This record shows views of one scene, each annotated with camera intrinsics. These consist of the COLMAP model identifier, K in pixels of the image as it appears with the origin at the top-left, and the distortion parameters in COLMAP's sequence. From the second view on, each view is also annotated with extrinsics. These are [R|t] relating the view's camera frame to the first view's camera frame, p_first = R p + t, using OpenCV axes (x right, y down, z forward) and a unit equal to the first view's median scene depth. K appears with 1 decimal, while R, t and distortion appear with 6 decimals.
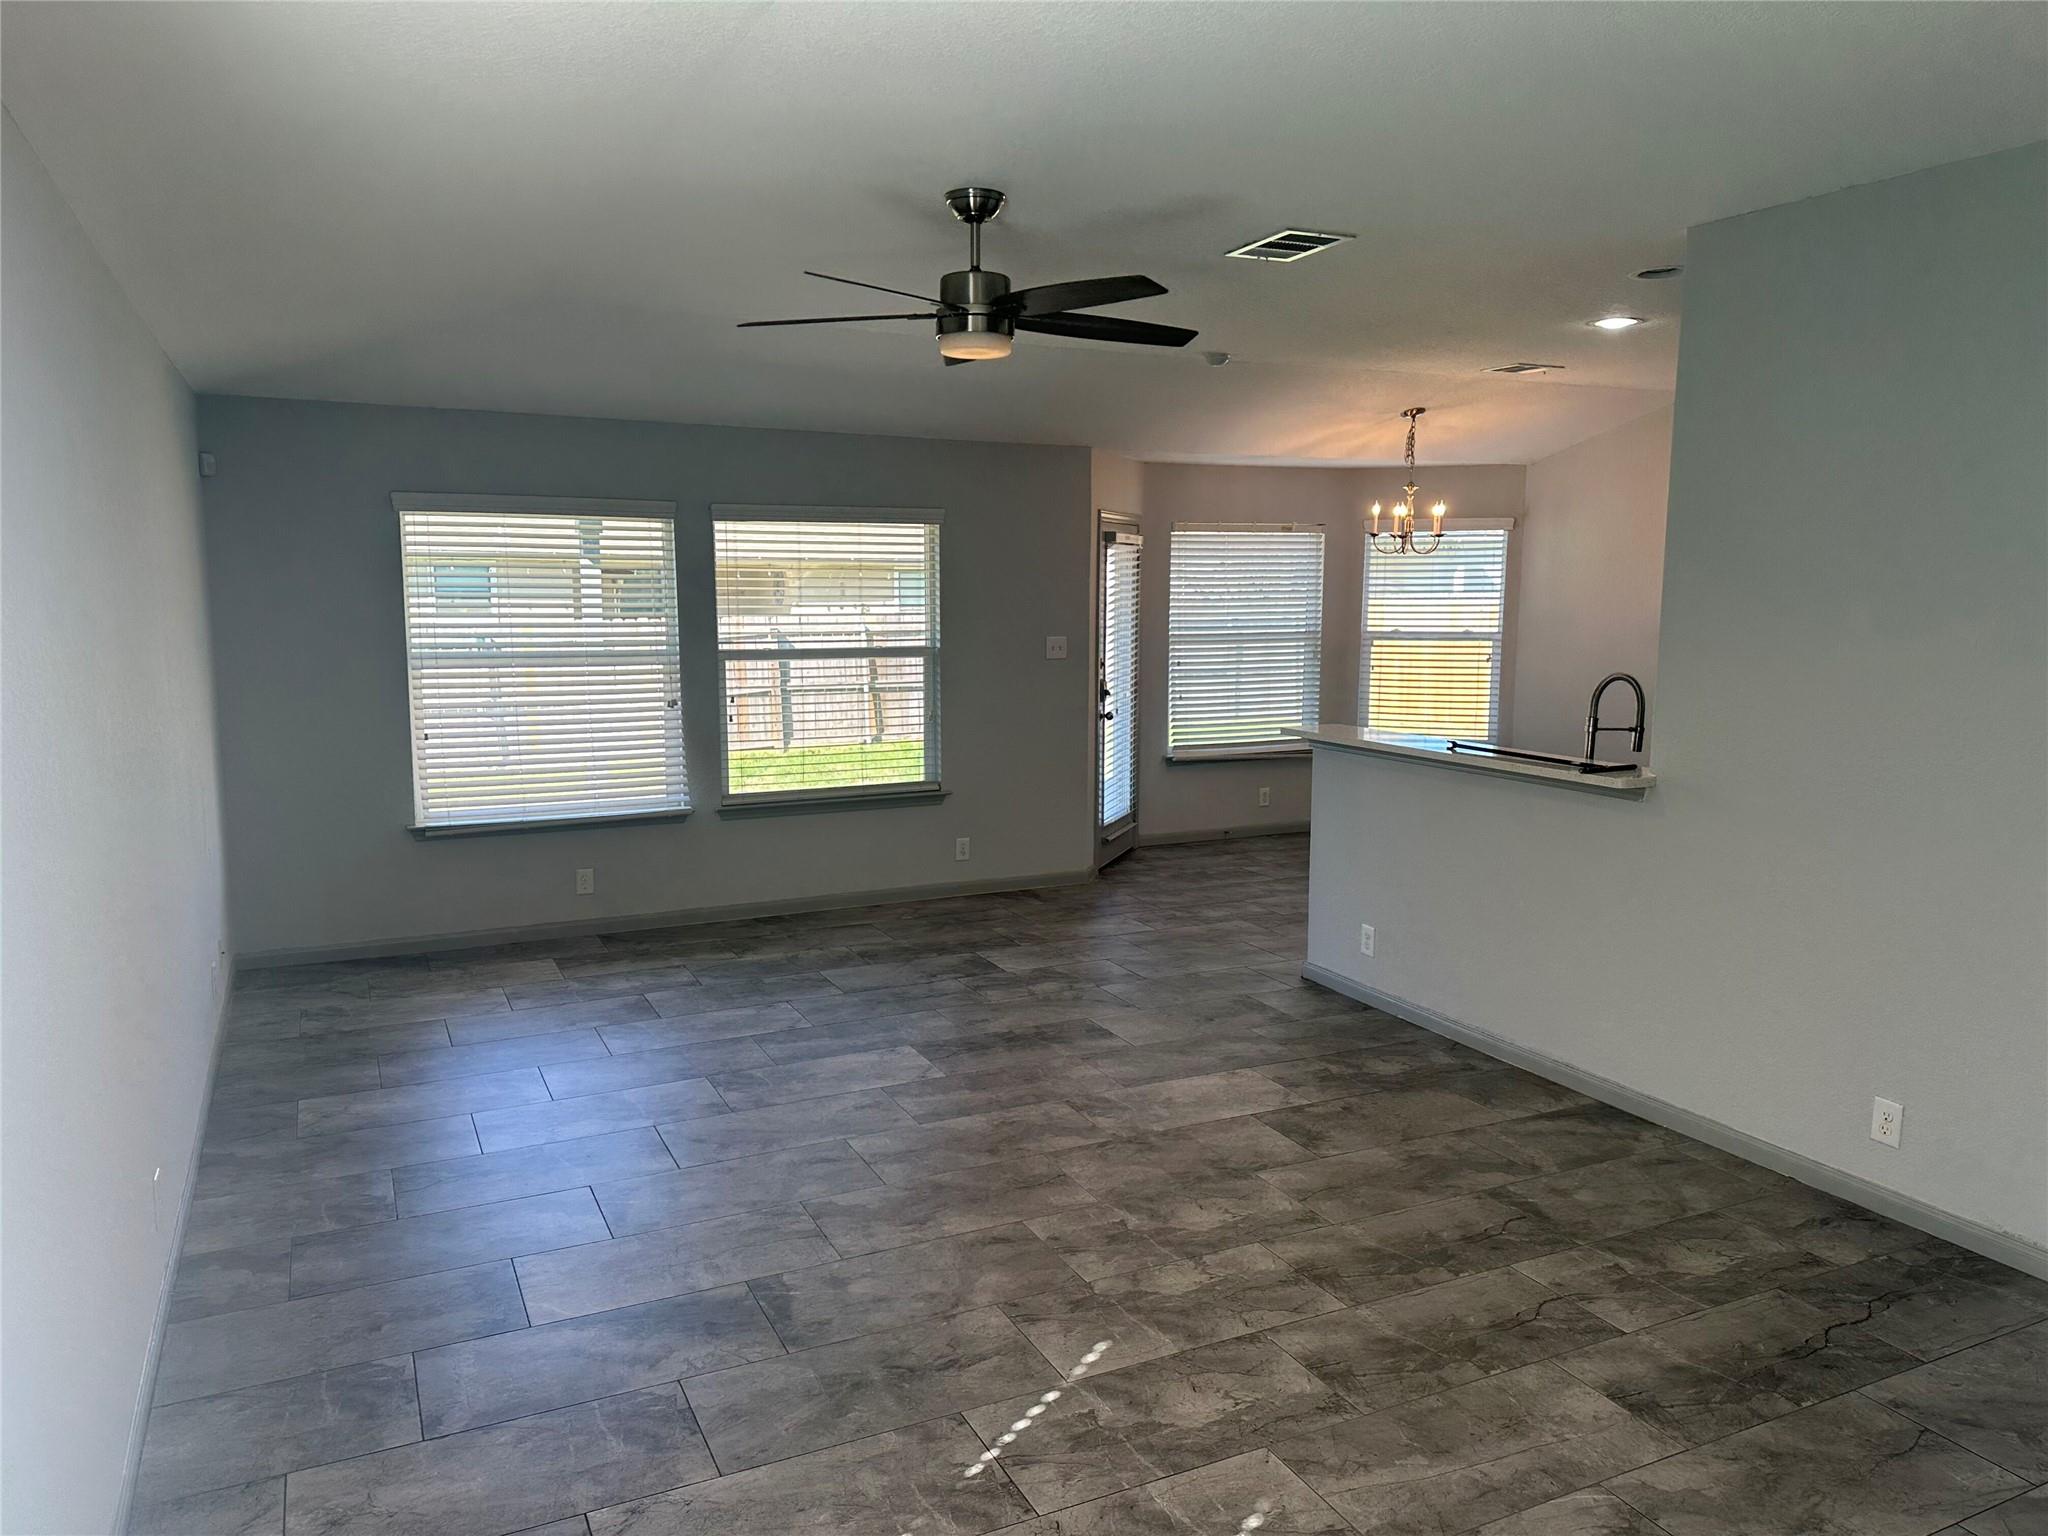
lens RADIAL K [[1426.4, 0, 1024.0], [0, 1426.4, 768.0], [0, 0, 1]] dist [0.062057, -0.090946]
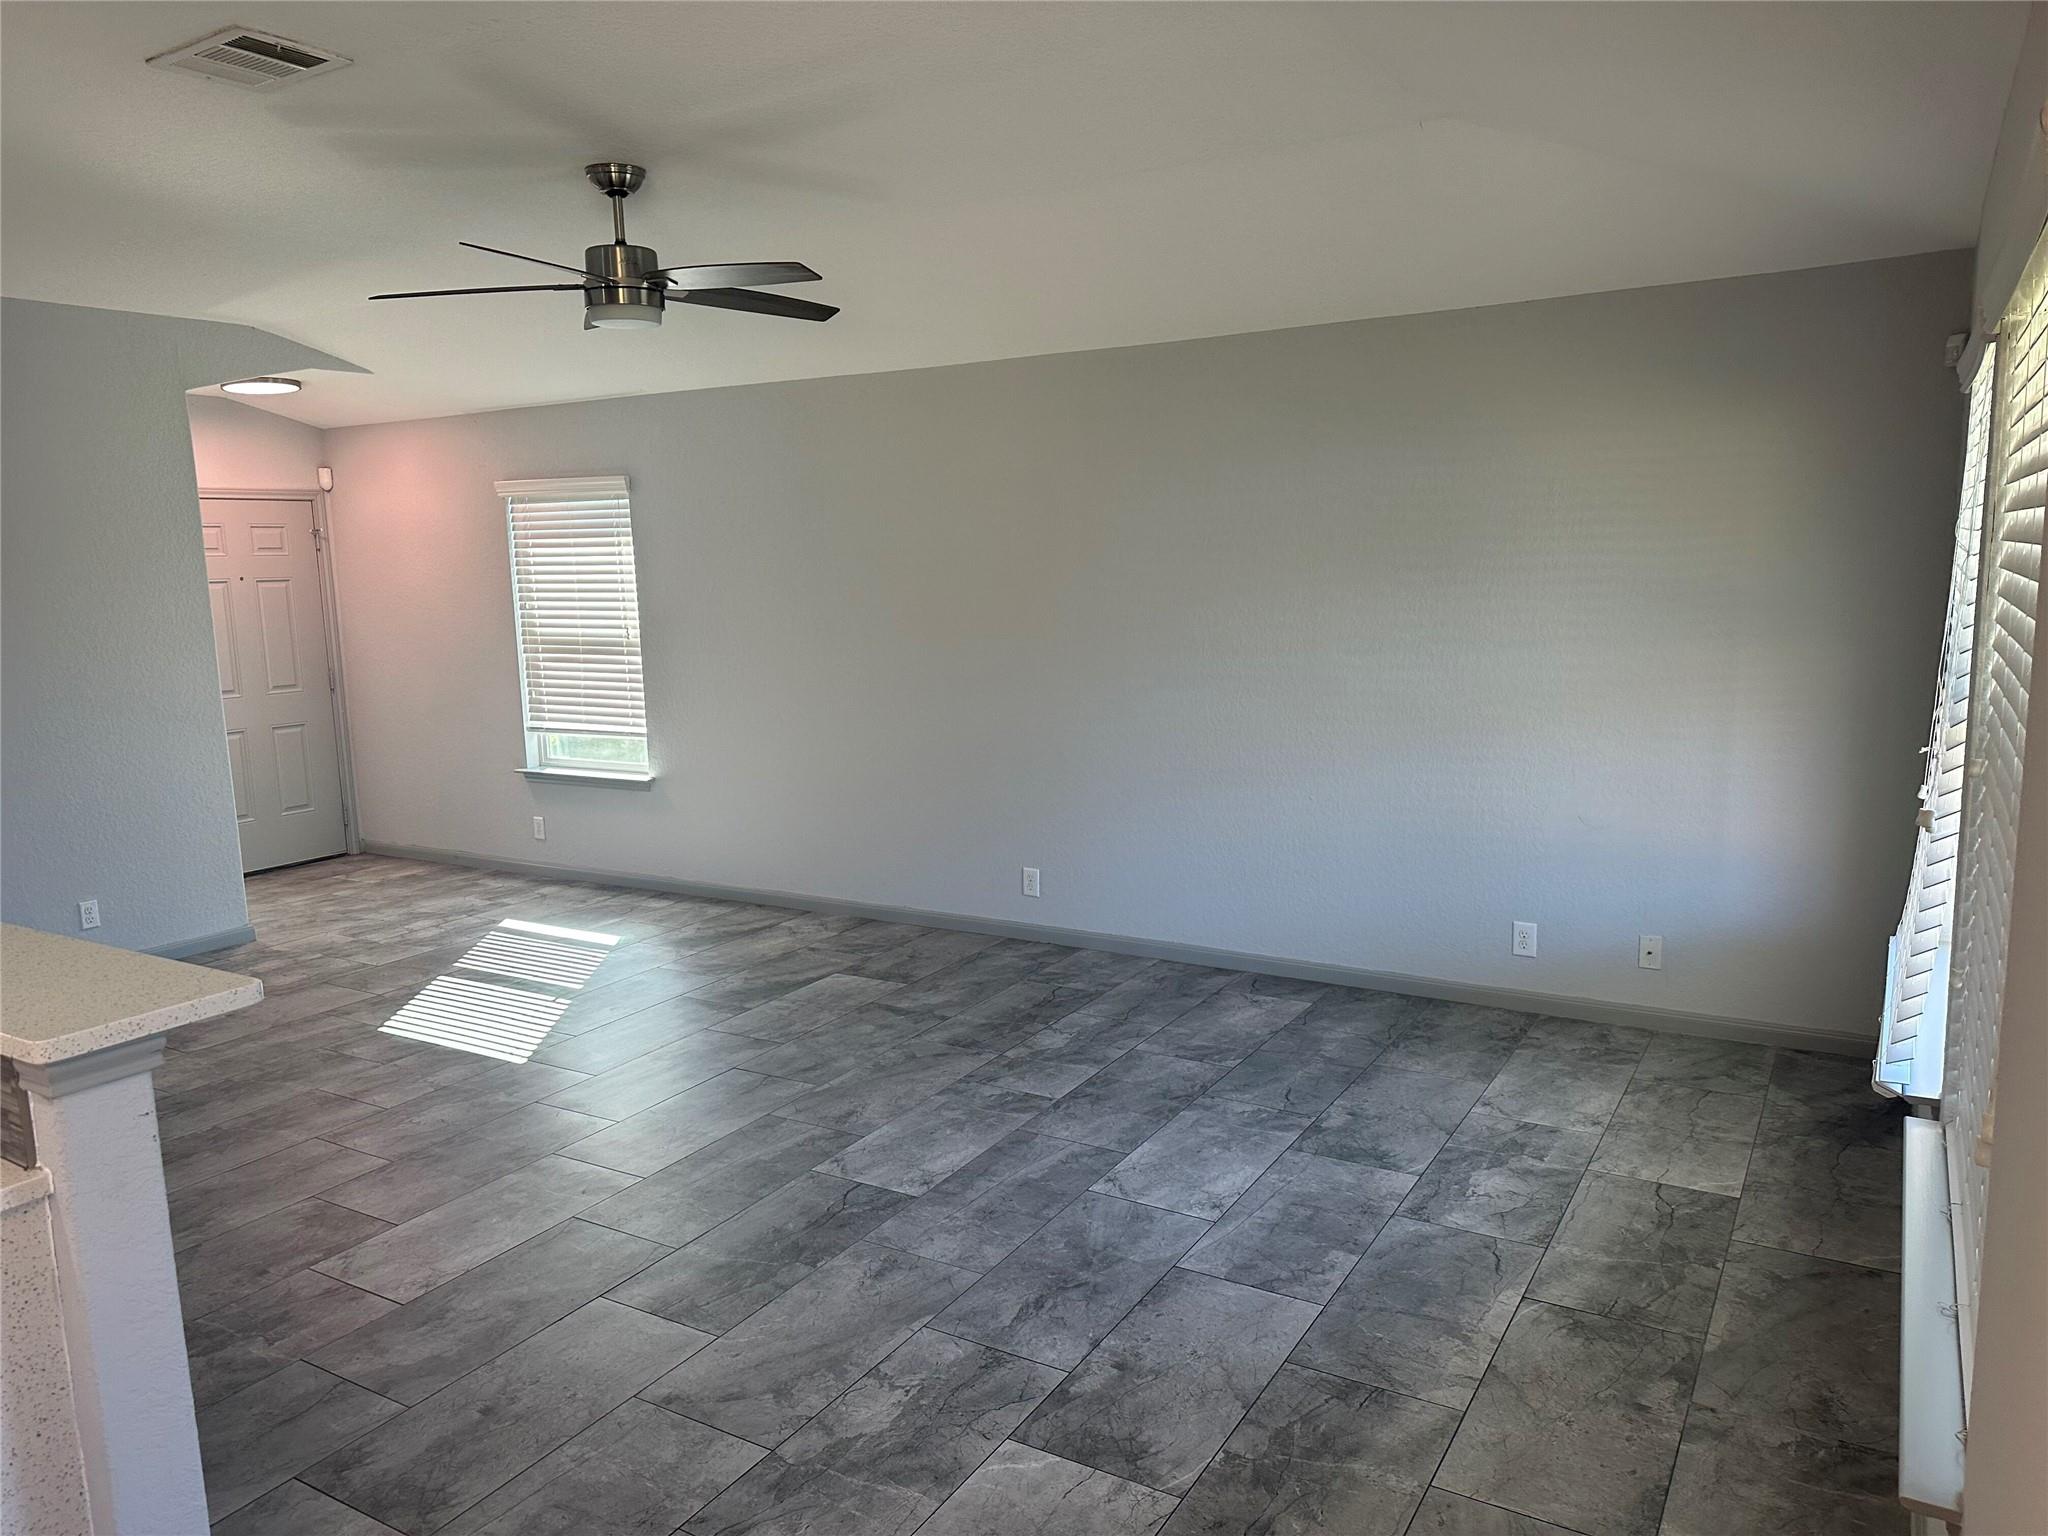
lens RADIAL K [[1426.4, 0, 1024.0], [0, 1426.4, 768.0], [0, 0, 1]] dist [0.062057, -0.090946]
pose [[-0.838822, 0.100144, -0.535116, 0.236948], [-0.049127, 0.965001, 0.257604, -0.199538], [0.542185, 0.242373, -0.804544, 1.557506]]
